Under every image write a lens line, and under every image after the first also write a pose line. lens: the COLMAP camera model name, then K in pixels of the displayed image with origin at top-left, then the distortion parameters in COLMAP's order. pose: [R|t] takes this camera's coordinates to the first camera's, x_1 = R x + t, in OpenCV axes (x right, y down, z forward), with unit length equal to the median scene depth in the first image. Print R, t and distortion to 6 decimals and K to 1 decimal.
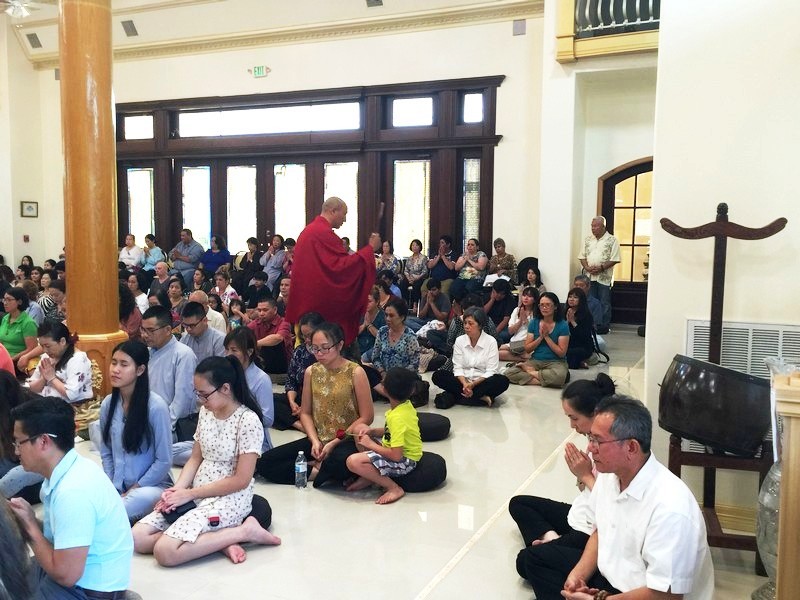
lens RADIAL K [[775.4, 0, 400.0], [0, 775.4, 300.0], [0, 0, 1]] dist [0.076075, -0.111855]
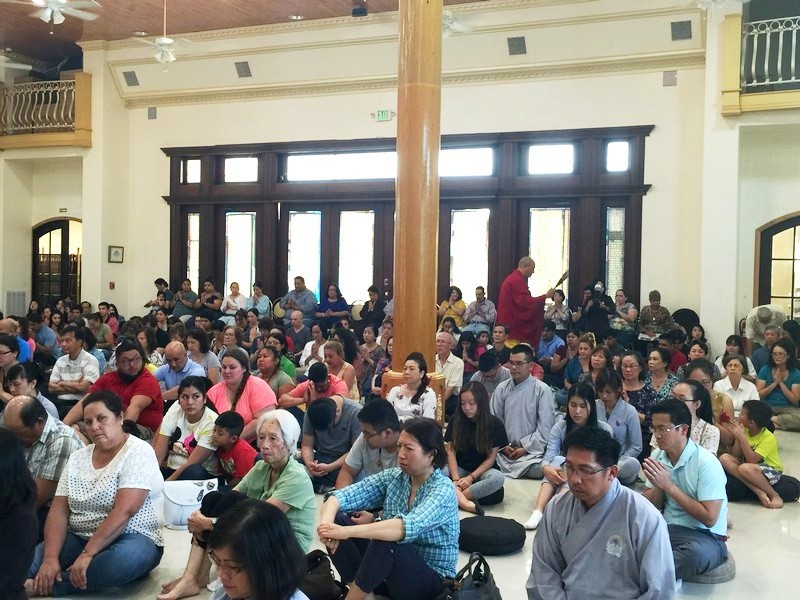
lens RADIAL K [[923.0, 0, 400.0], [0, 923.0, 300.0], [0, 0, 1]] dist [0.032695, 0.035170]
pose [[0.999611, 0.008113, 0.026677, -0.202286], [-0.006350, 0.997832, -0.065502, 0.011677], [-0.027150, 0.065307, 0.997496, -0.139130]]
